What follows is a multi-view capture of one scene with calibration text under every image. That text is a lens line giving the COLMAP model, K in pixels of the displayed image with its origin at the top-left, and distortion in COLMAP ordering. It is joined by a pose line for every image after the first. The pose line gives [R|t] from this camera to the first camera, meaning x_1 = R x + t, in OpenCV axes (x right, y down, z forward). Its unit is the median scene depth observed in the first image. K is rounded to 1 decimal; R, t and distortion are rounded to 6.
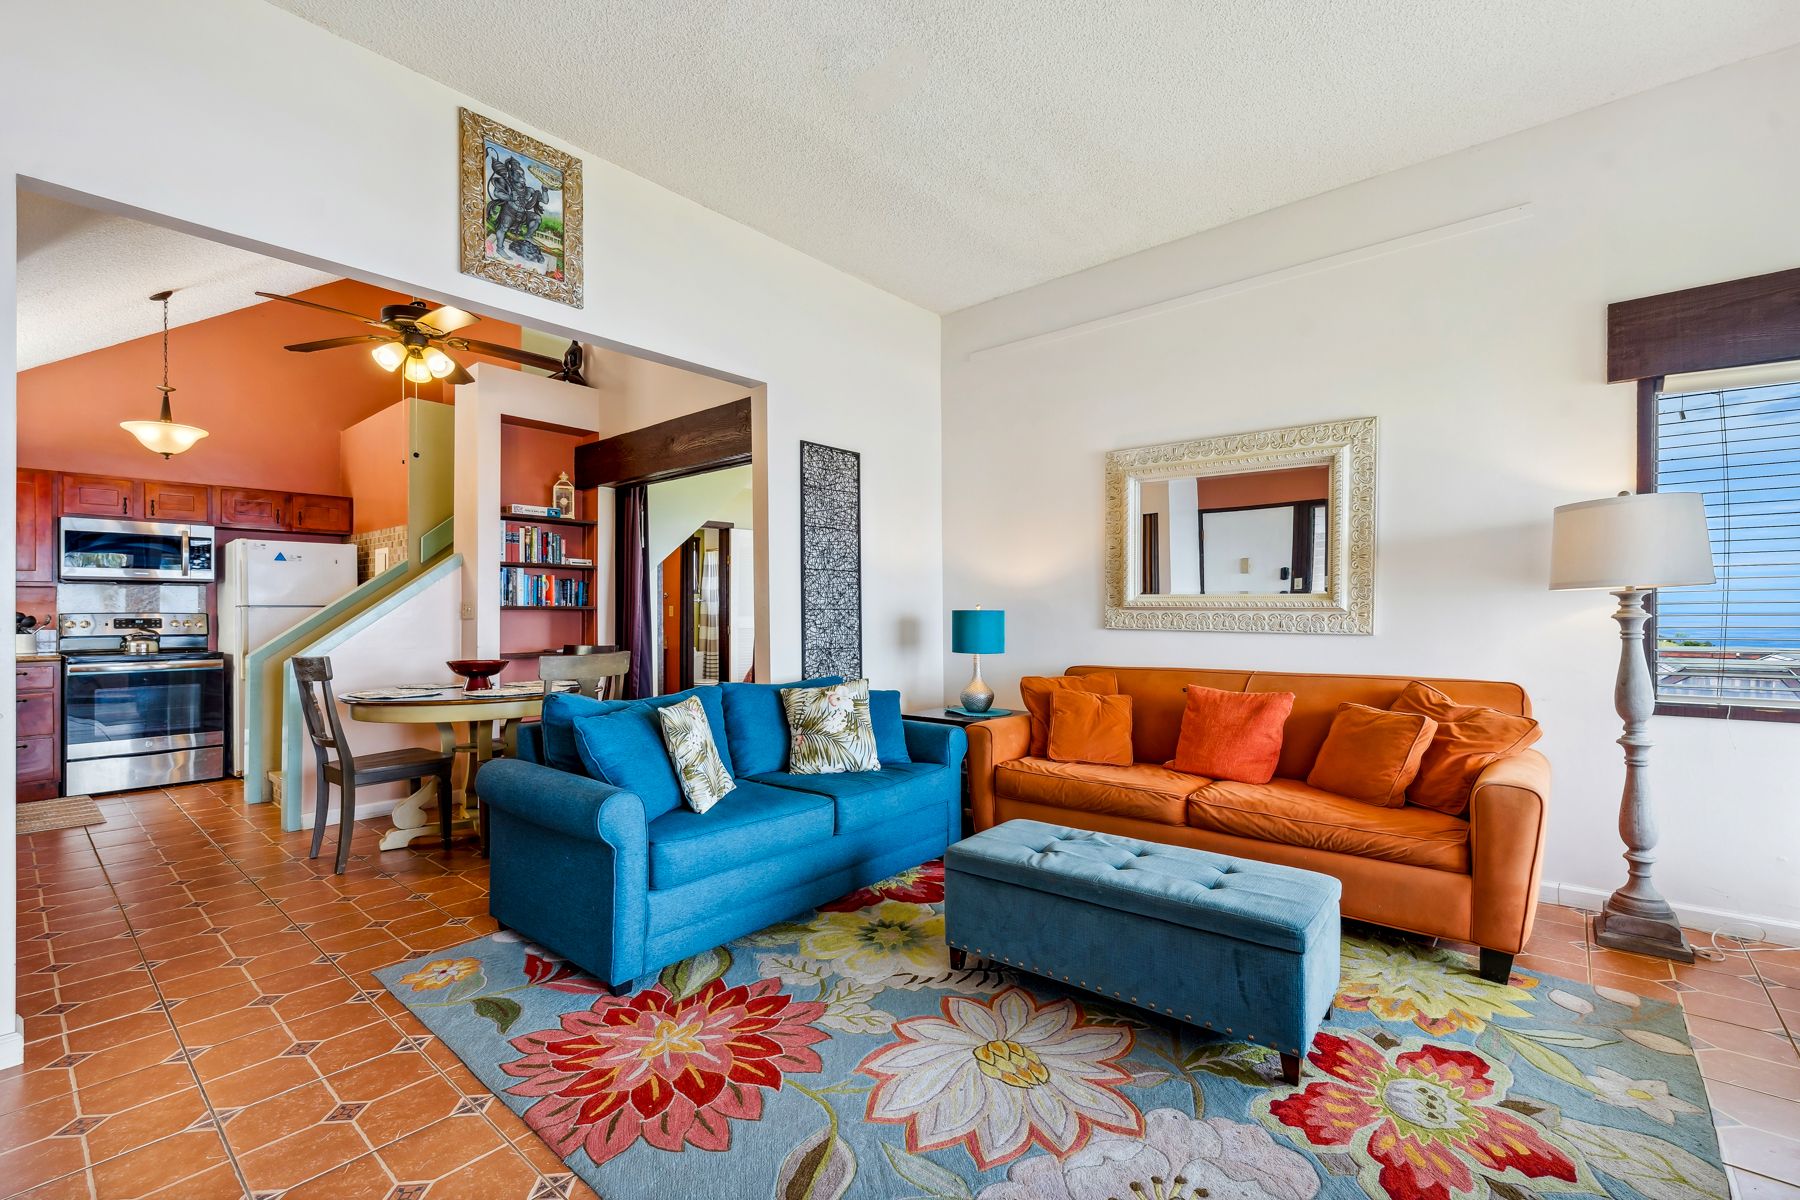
lens RADIAL K [[782.7, 0, 913.3], [0, 782.7, 616.2], [0, 0, 1]] dist [-0.001363, -0.000447]
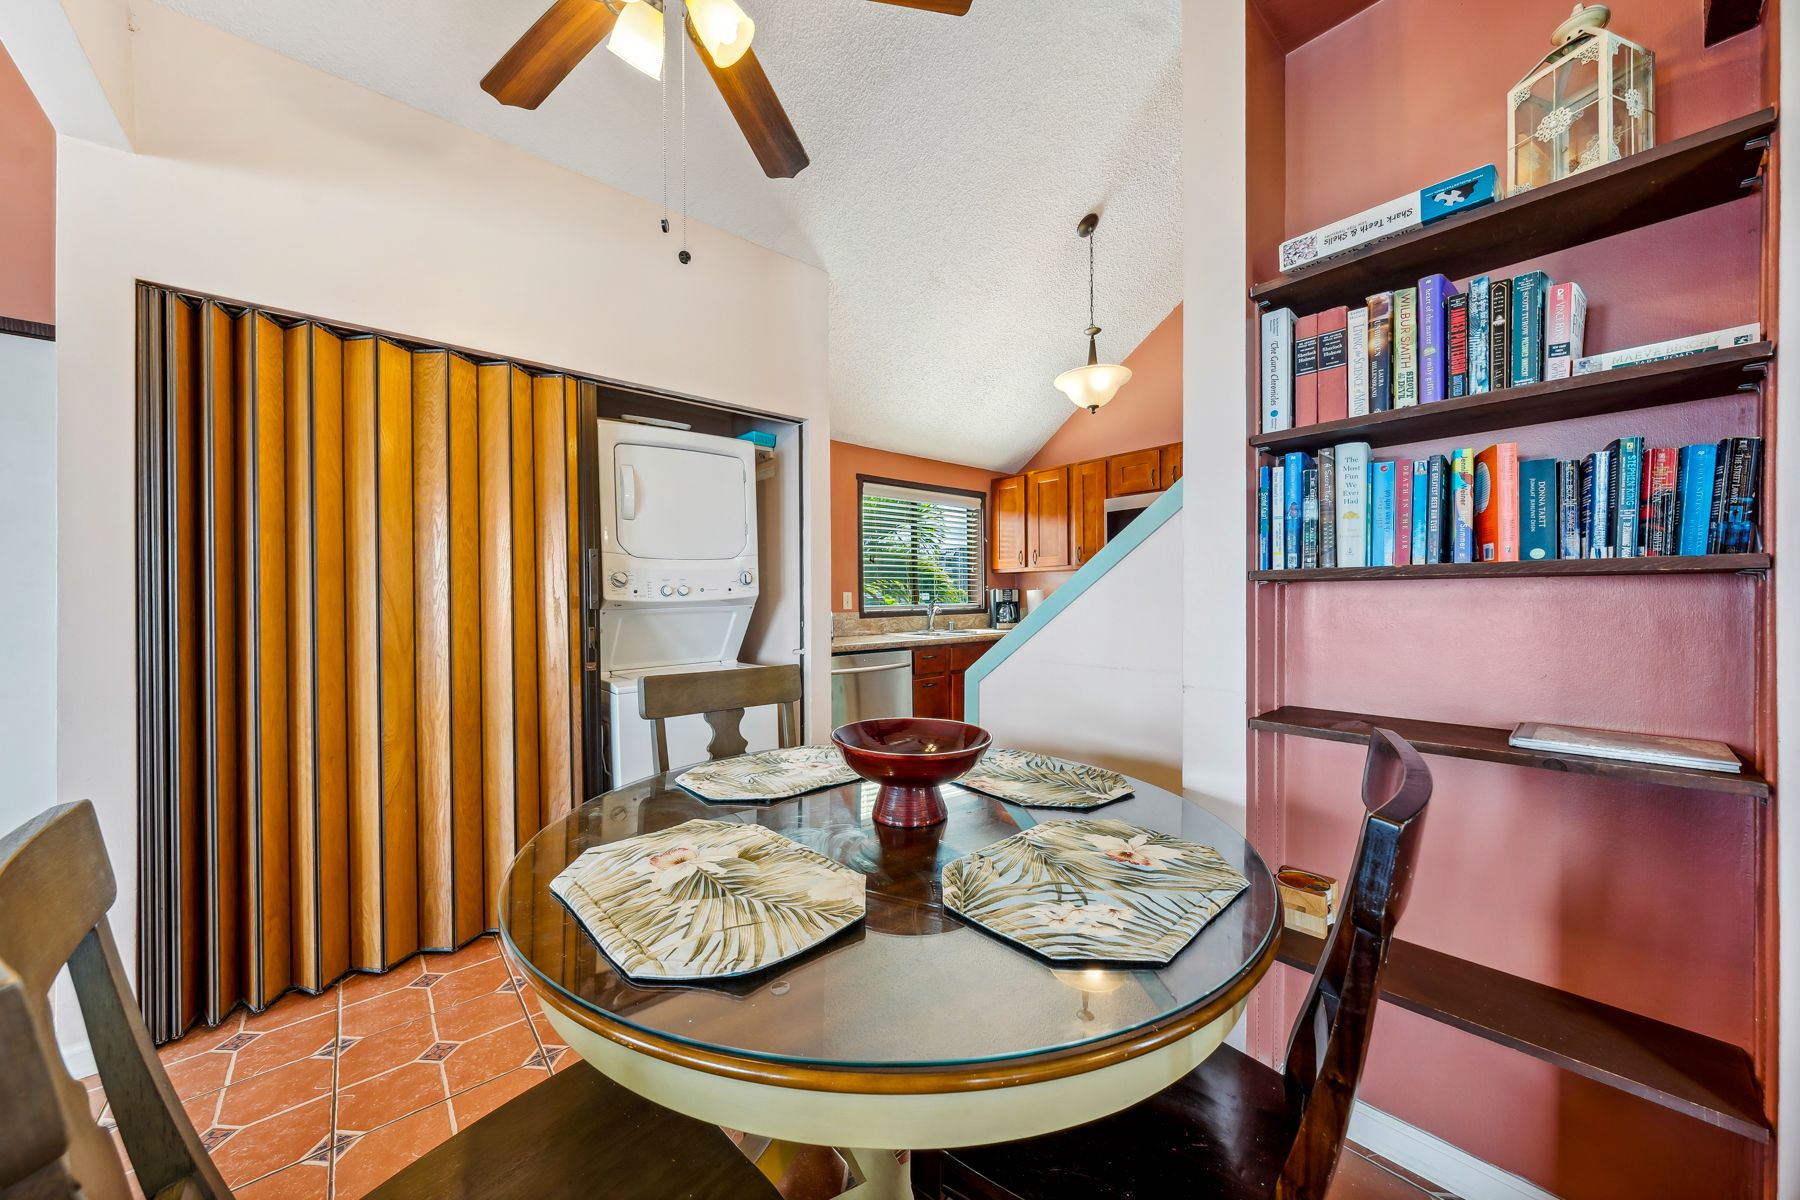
lens RADIAL K [[616.6, 0, 883.6], [0, 616.6, 602.9], [0, 0, 1]] dist [-0.034491, -0.000029]
pose [[-0.183851, 0.016741, -0.982812, -0.402234], [0.005885, 0.999856, 0.015930, -0.007051], [0.982937, -0.002855, -0.183923, 1.444720]]
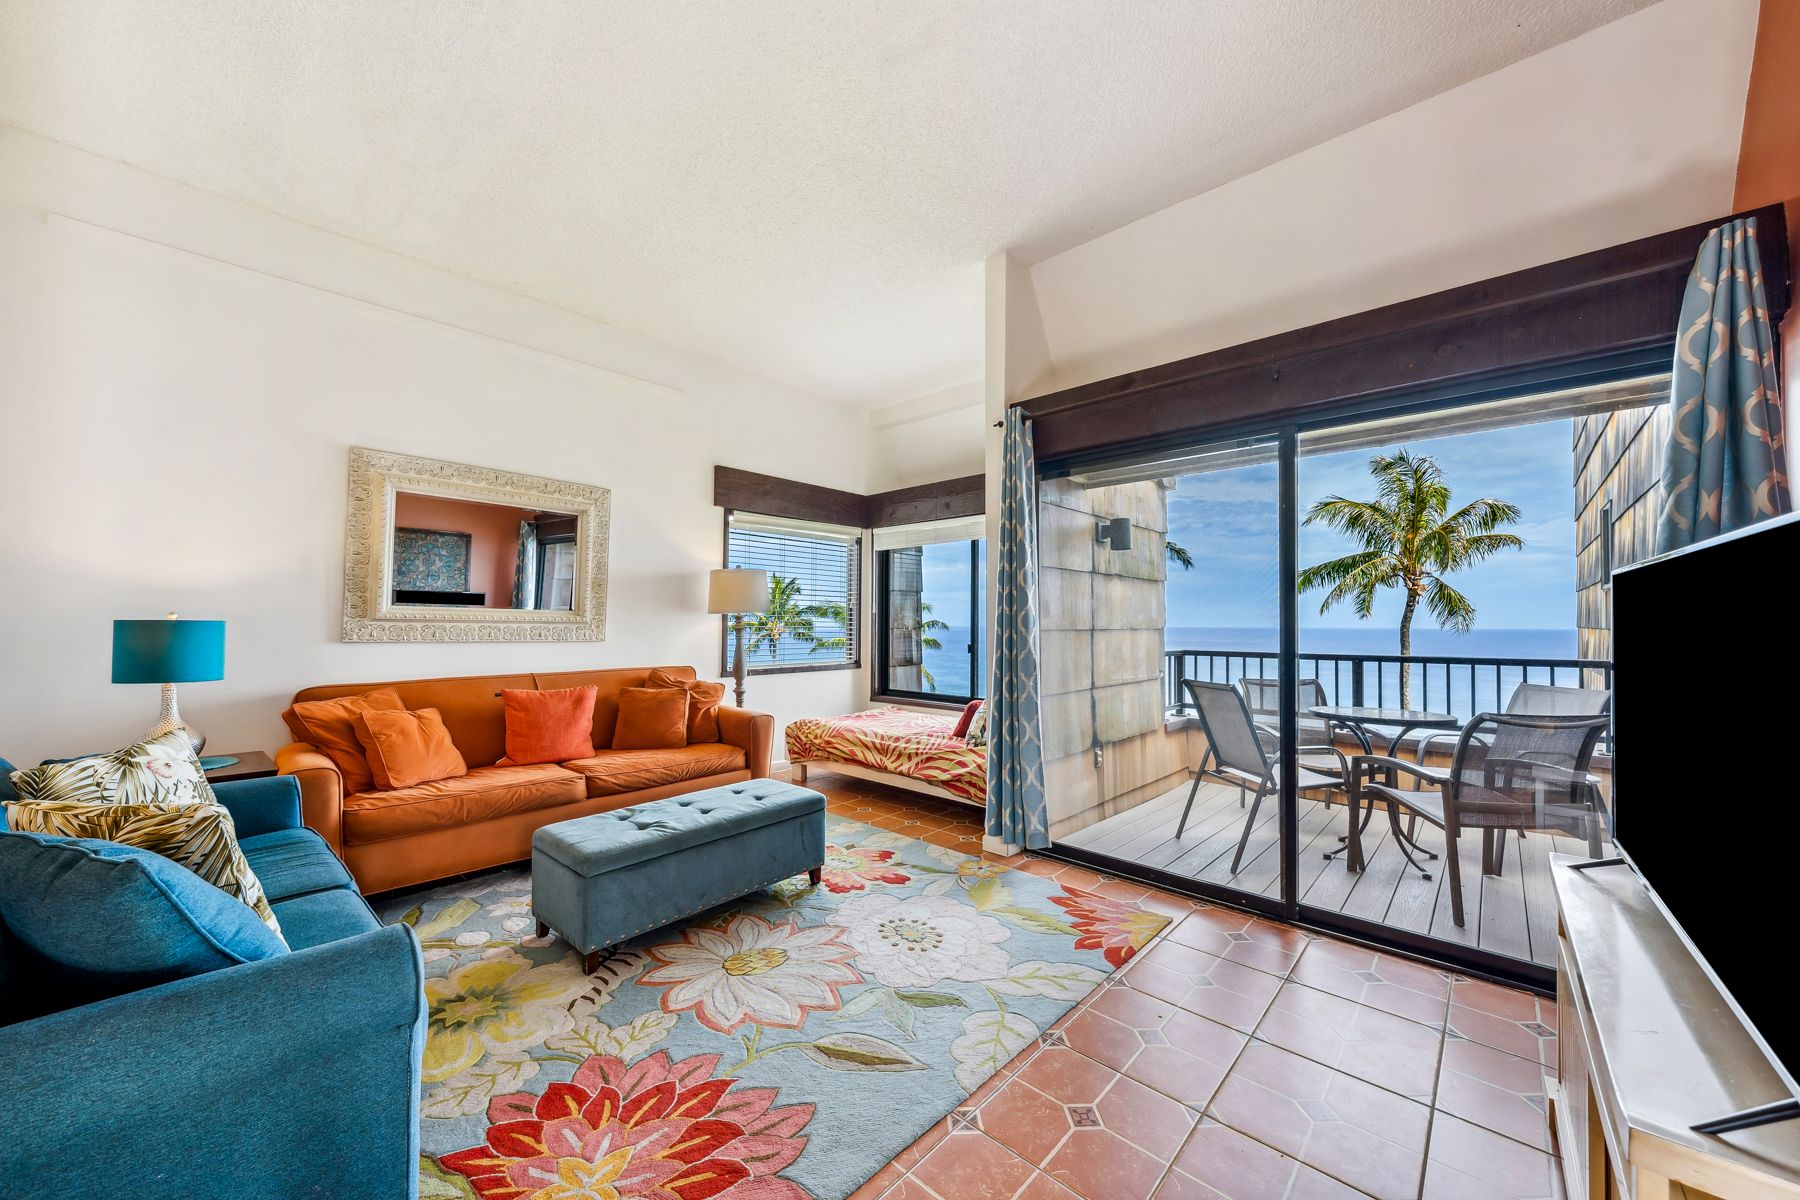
lens RADIAL K [[648.5, 0, 901.6], [0, 648.5, 612.8], [0, 0, 1]] dist [-0.001581, -0.000069]
pose [[0.044002, 0.021489, 0.998800, -0.668625], [-0.000133, 0.999769, -0.021503, -0.002227], [-0.999031, 0.000813, 0.043994, 0.473246]]
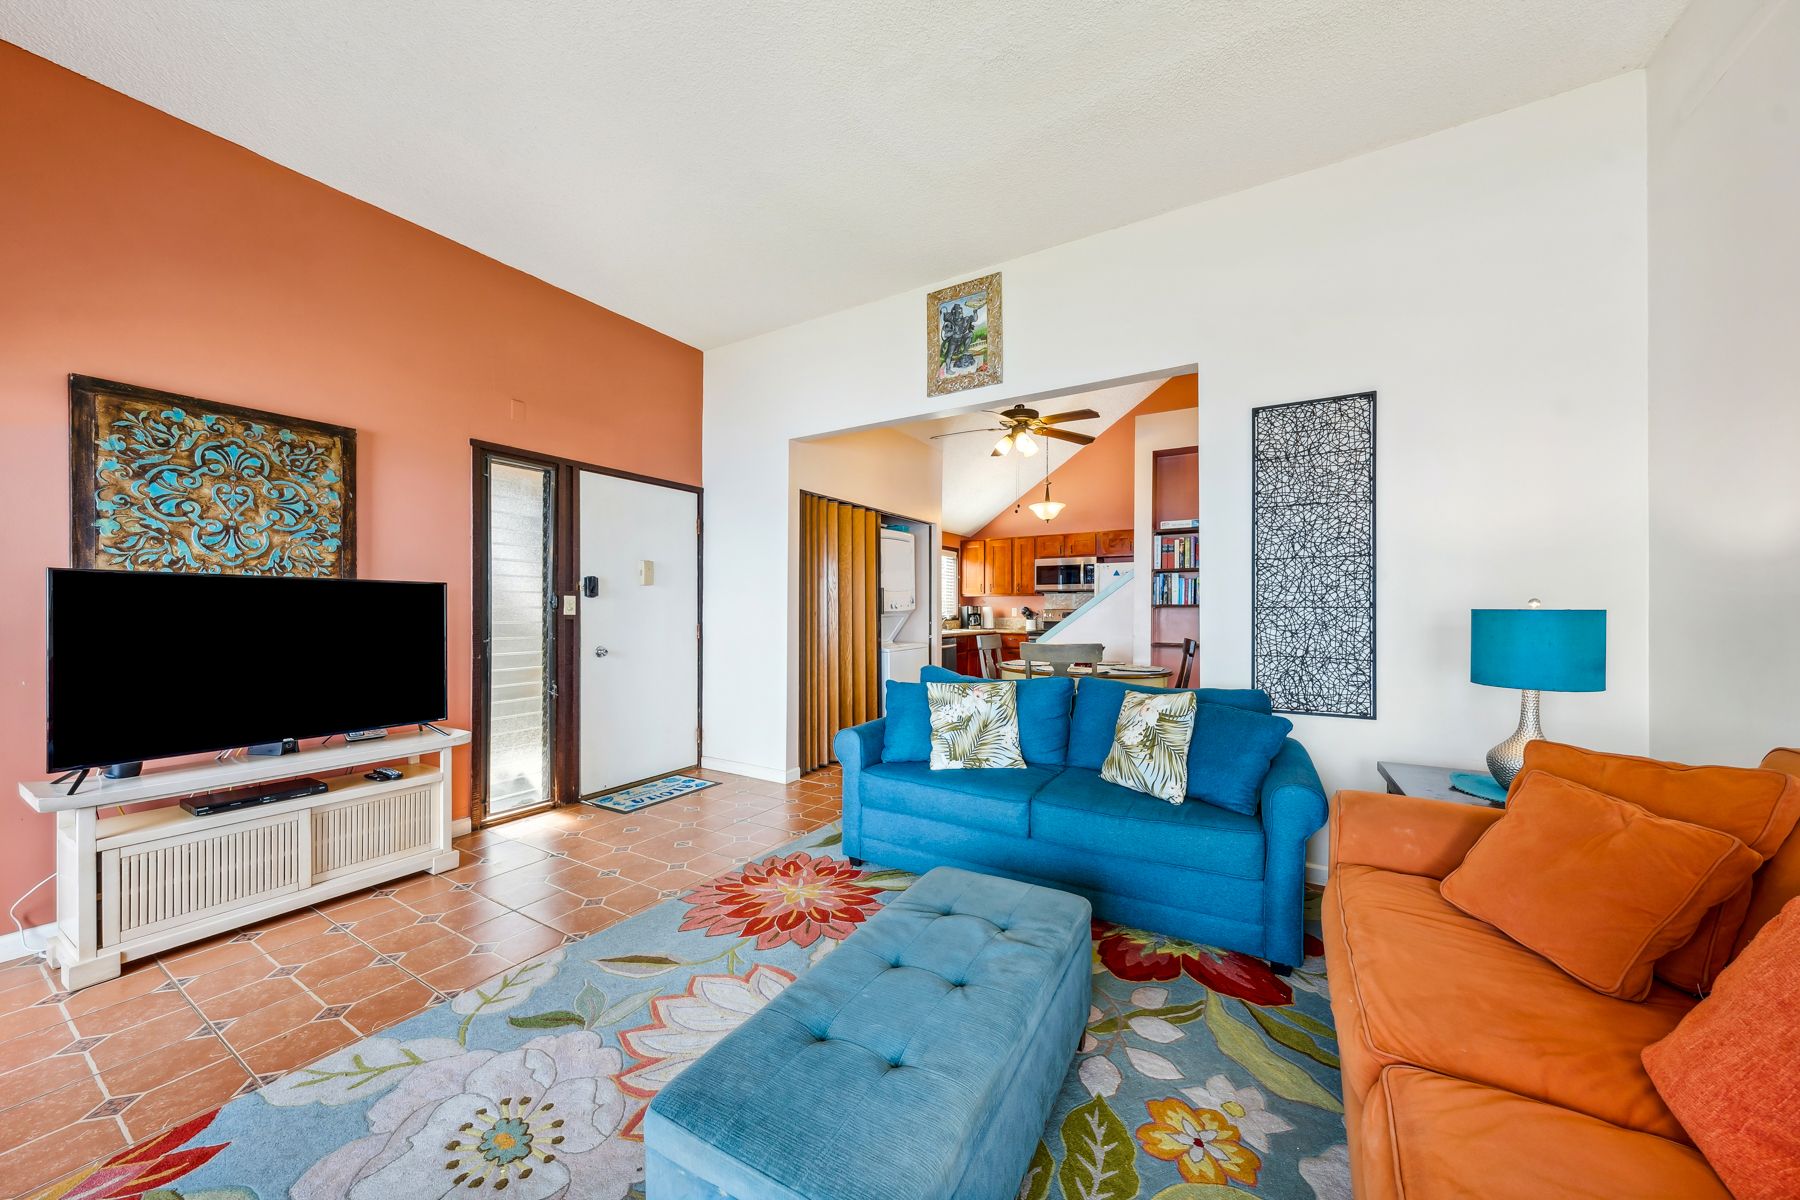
lens RADIAL K [[629.4, 0, 892.0], [0, 629.4, 611.8], [0, 0, 1]] dist [-0.001399, -0.000087]
pose [[0.146137, 0.007746, -0.989234, 0.660150], [-0.005296, 0.999961, 0.007047, -0.009572], [0.989250, 0.004209, 0.146172, 0.710658]]
